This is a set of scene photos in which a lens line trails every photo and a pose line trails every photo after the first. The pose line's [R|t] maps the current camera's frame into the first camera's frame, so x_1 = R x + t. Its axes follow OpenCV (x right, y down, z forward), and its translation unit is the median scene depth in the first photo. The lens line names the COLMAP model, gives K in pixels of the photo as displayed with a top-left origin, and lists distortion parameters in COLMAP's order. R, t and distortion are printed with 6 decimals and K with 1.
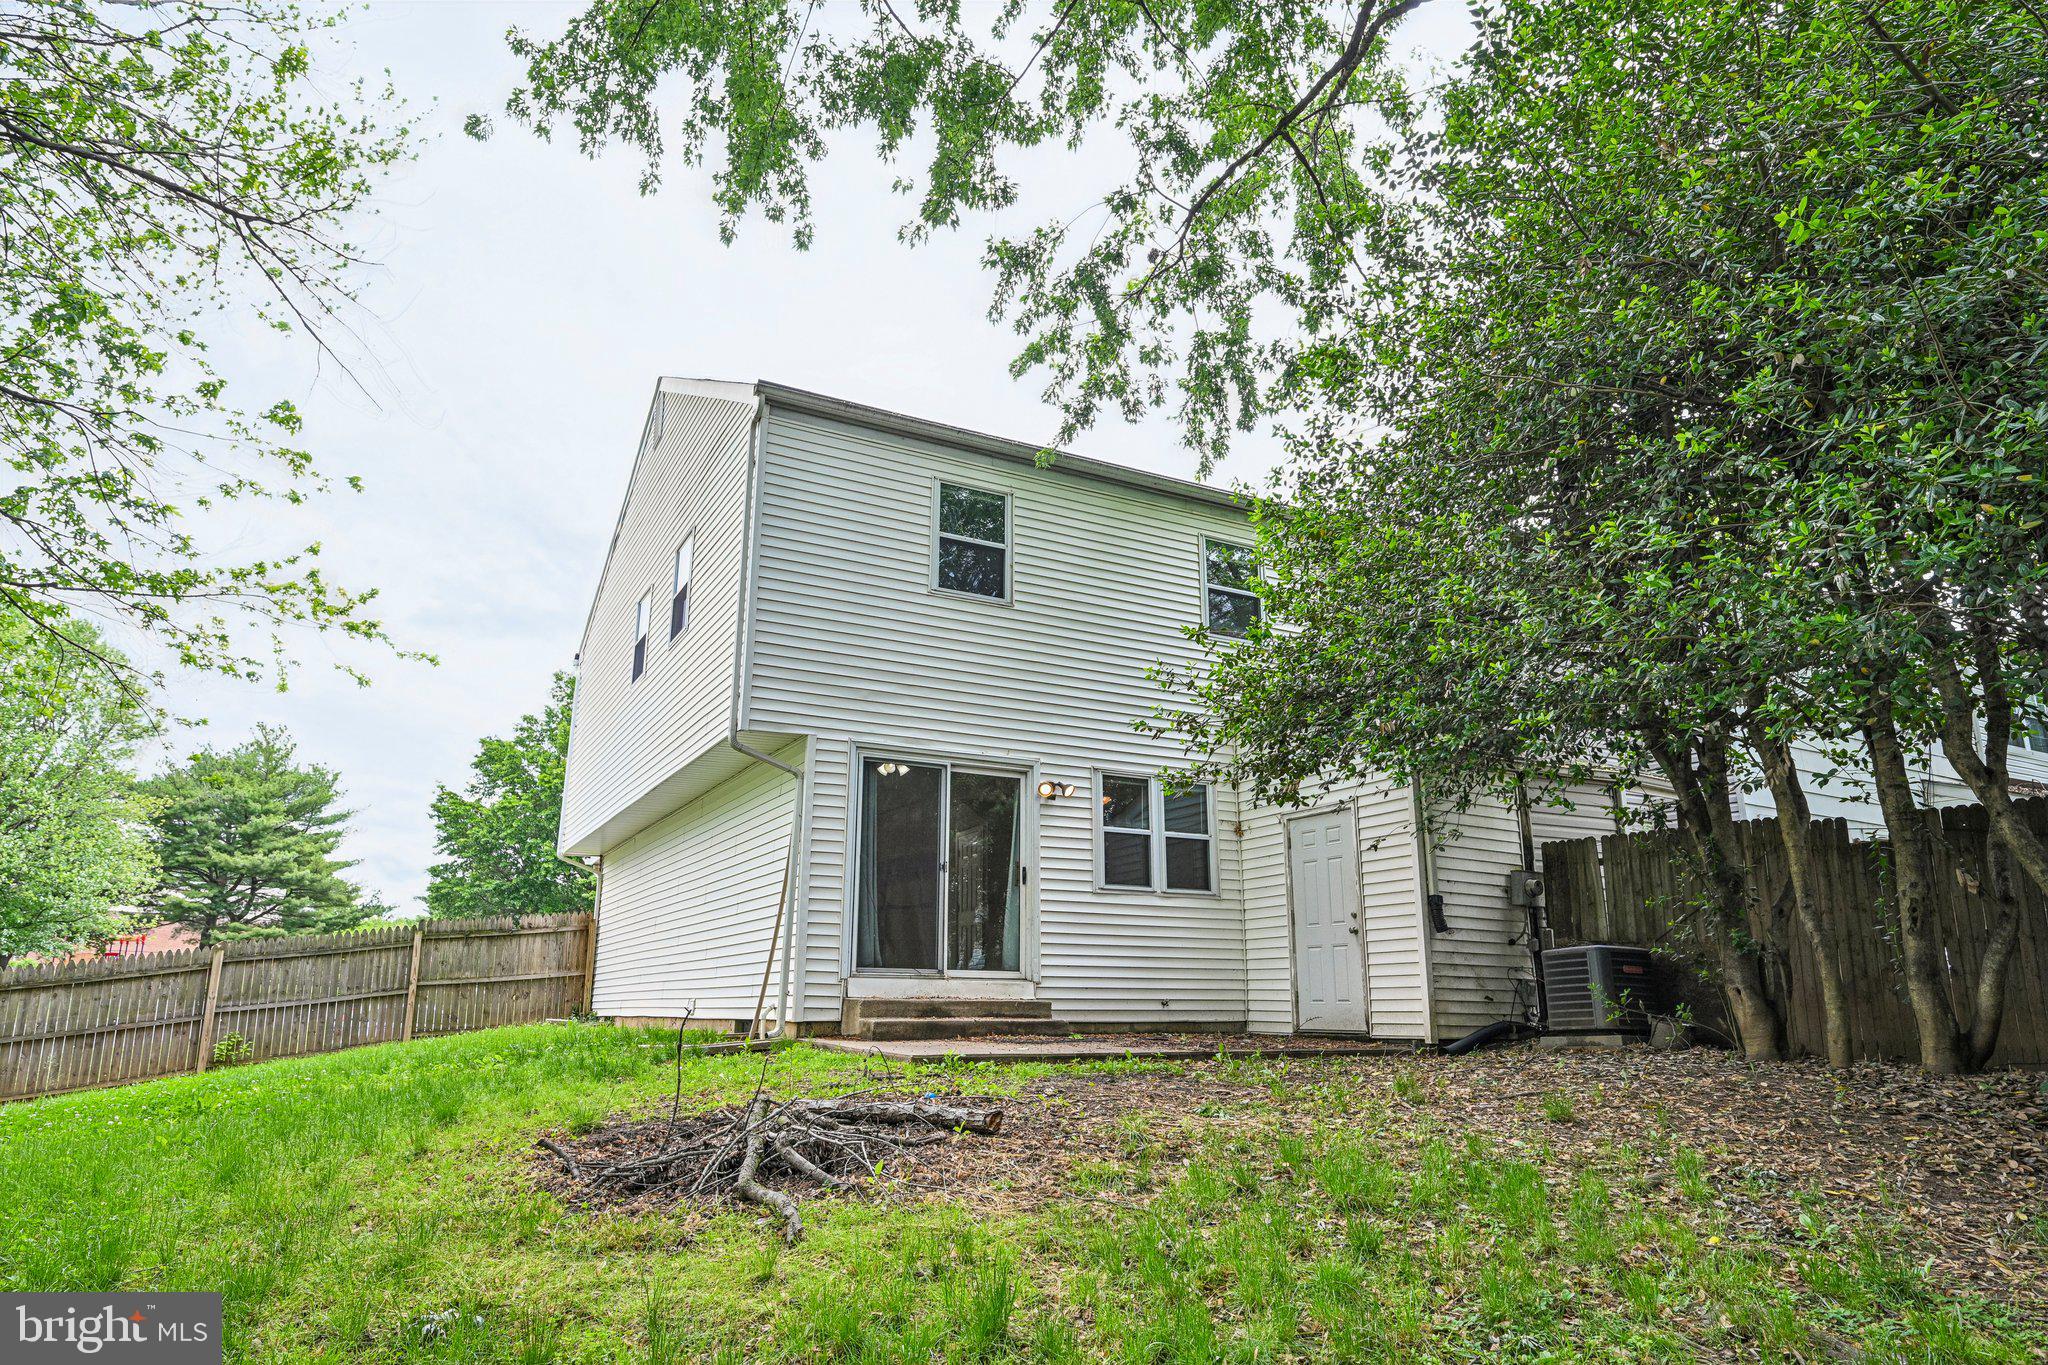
lens RADIAL K [[1241.3, 0, 1024.0], [0, 1241.3, 679.1], [0, 0, 1]] dist [-0.012024, 0.008589]
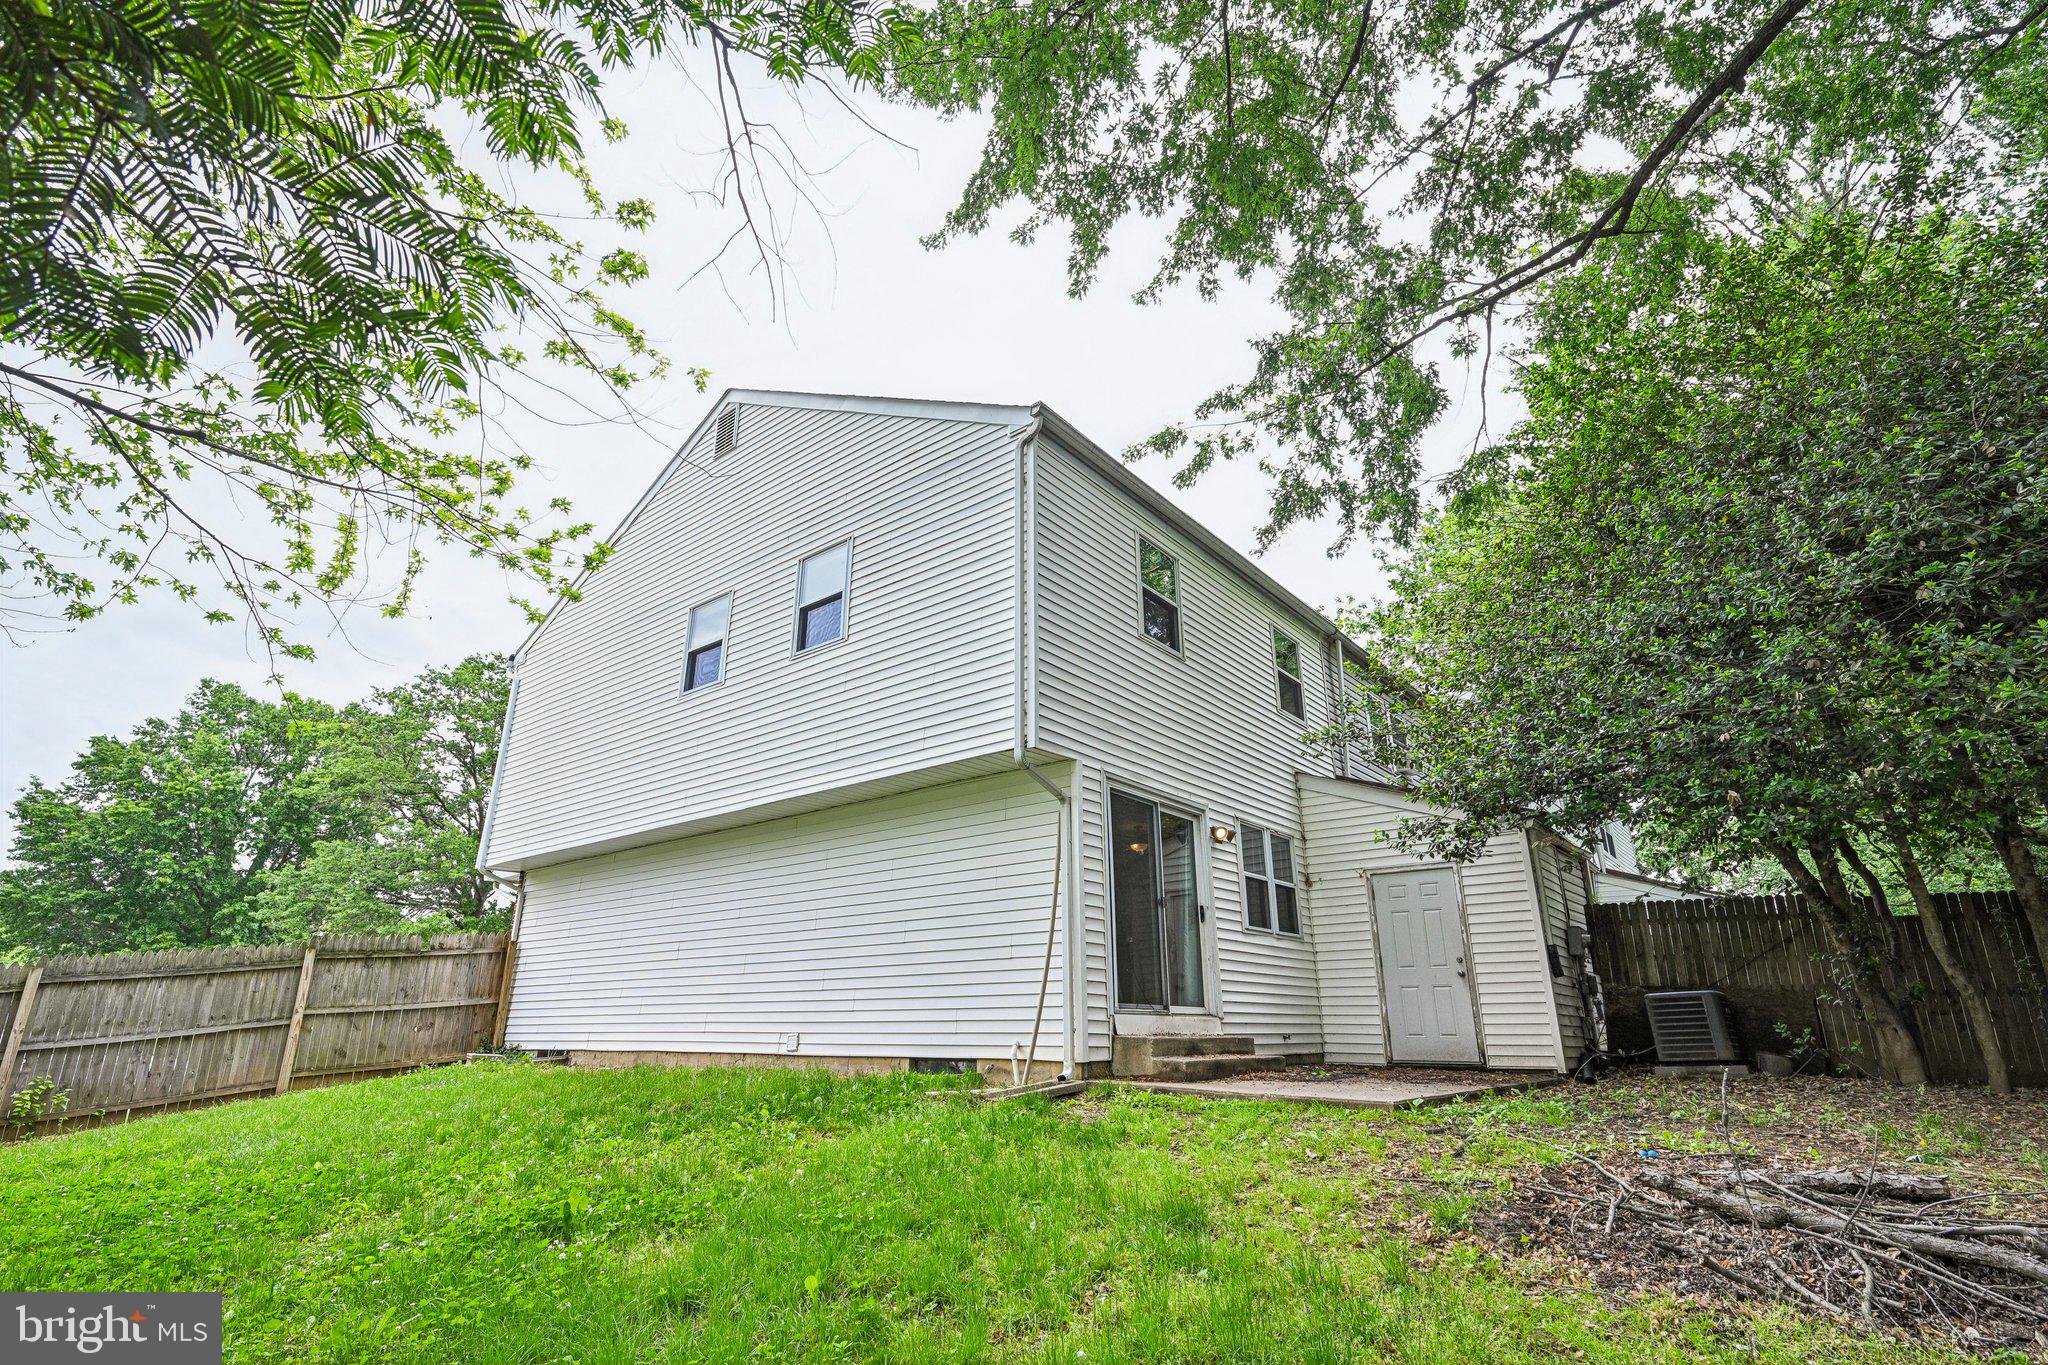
lens RADIAL K [[984.8, 0, 1015.0], [0, 984.8, 678.5], [0, 0, 1]] dist [-0.002521, -0.000950]
pose [[0.919593, 0.129835, 0.370798, -0.478132], [-0.098980, 0.989935, -0.101153, 0.060239], [-0.380199, 0.056318, 0.923189, 0.274889]]
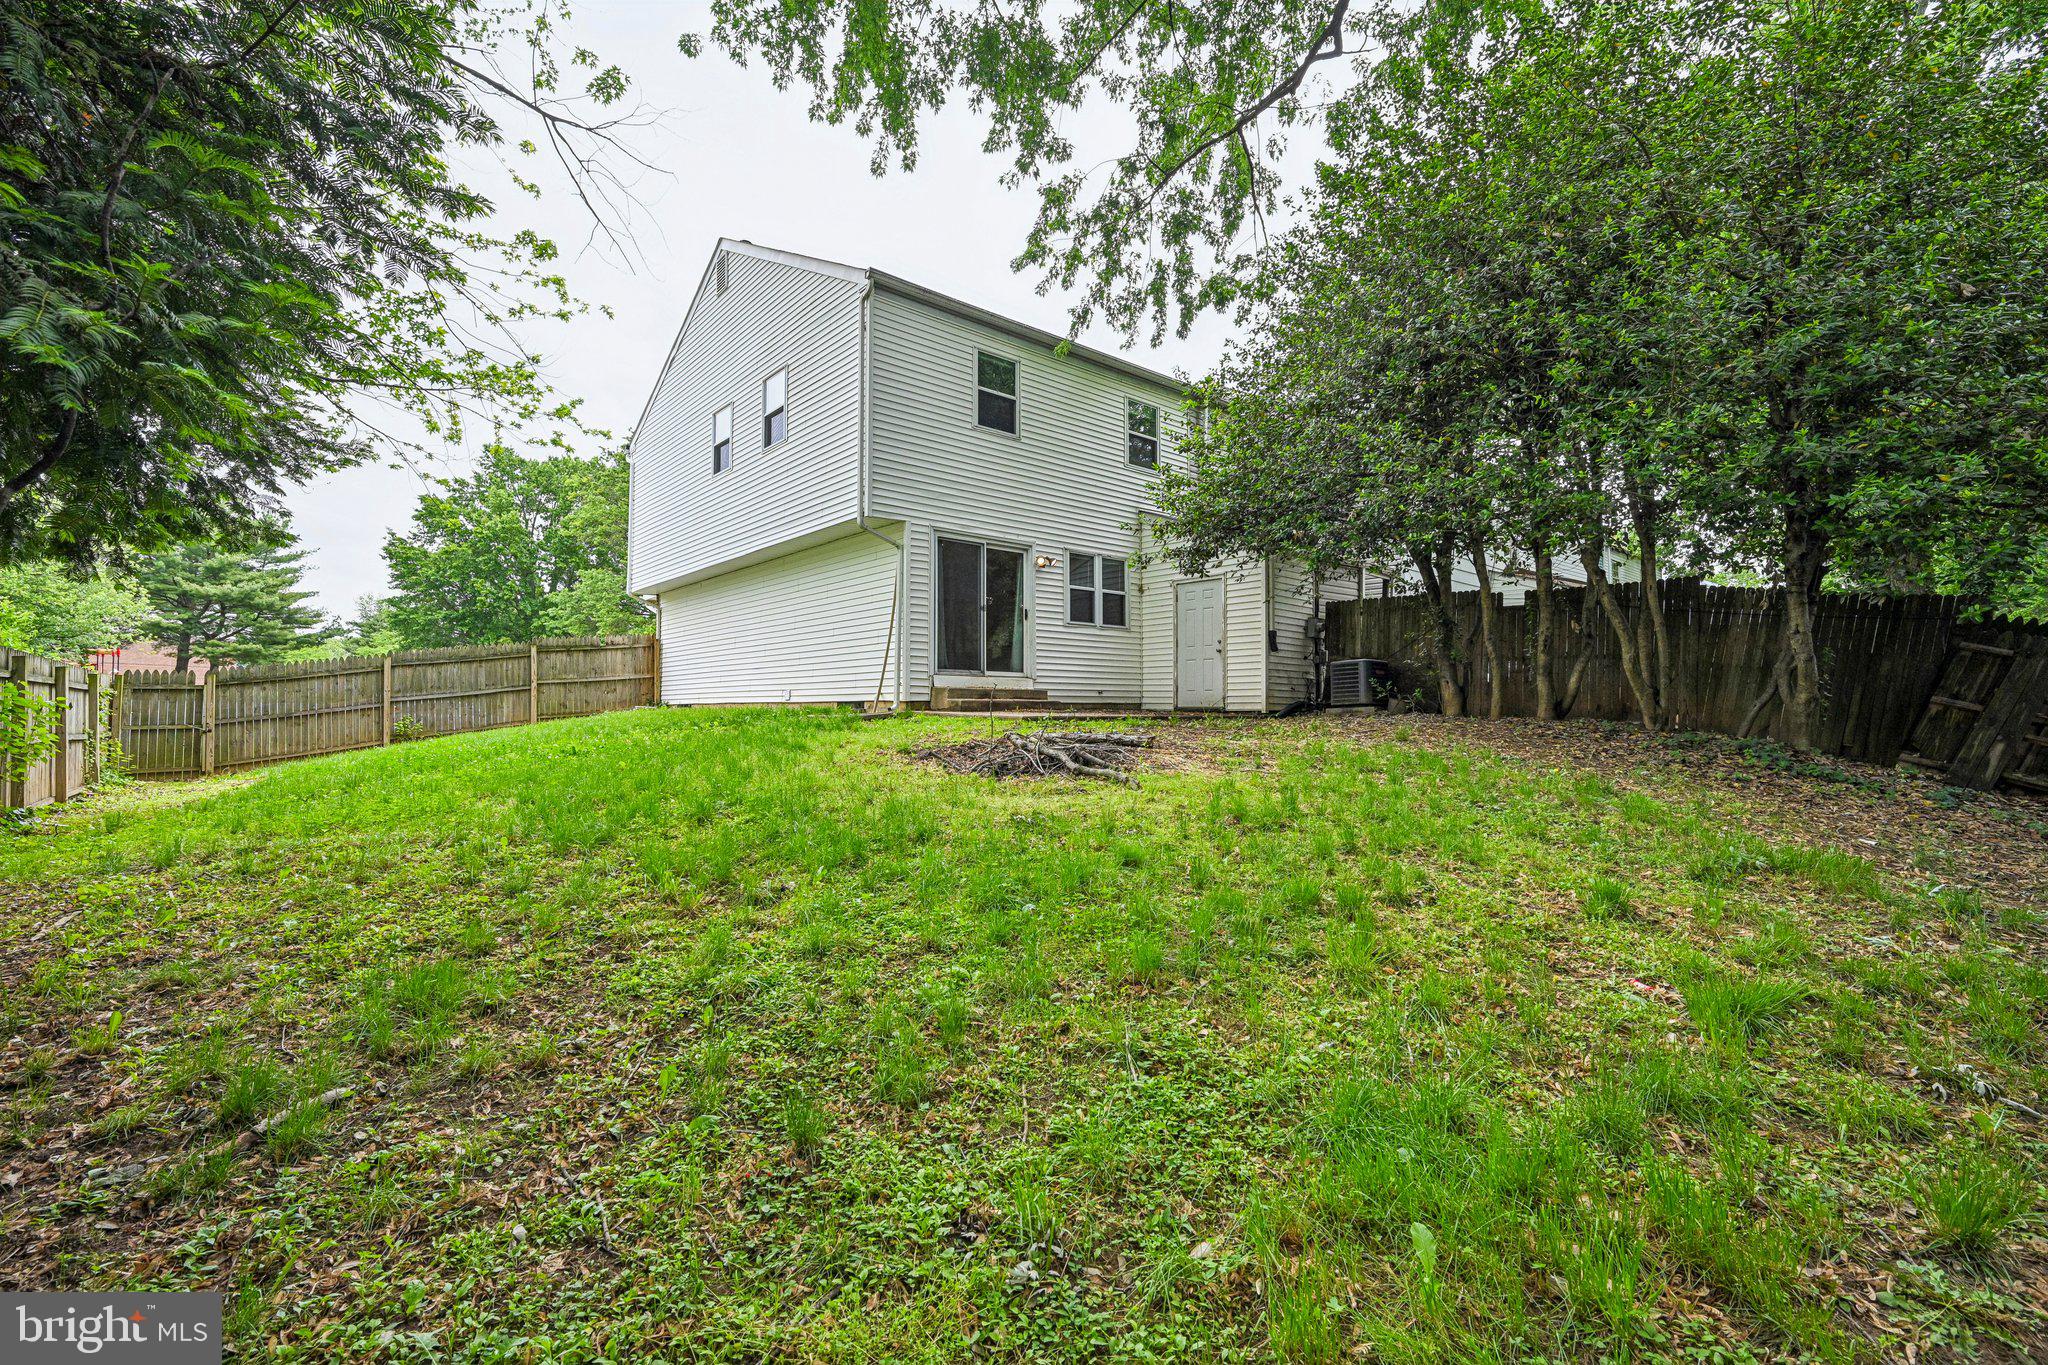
lens RADIAL K [[894.0, 0, 1024.0], [0, 894.0, 685.0], [0, 0, 1]] dist [-0.002241, 0.000425]
pose [[0.976333, 0.003625, 0.216244, -0.250950], [-0.053557, 0.972769, 0.225504, -0.013750], [-0.209538, -0.231749, 0.949940, -0.121106]]
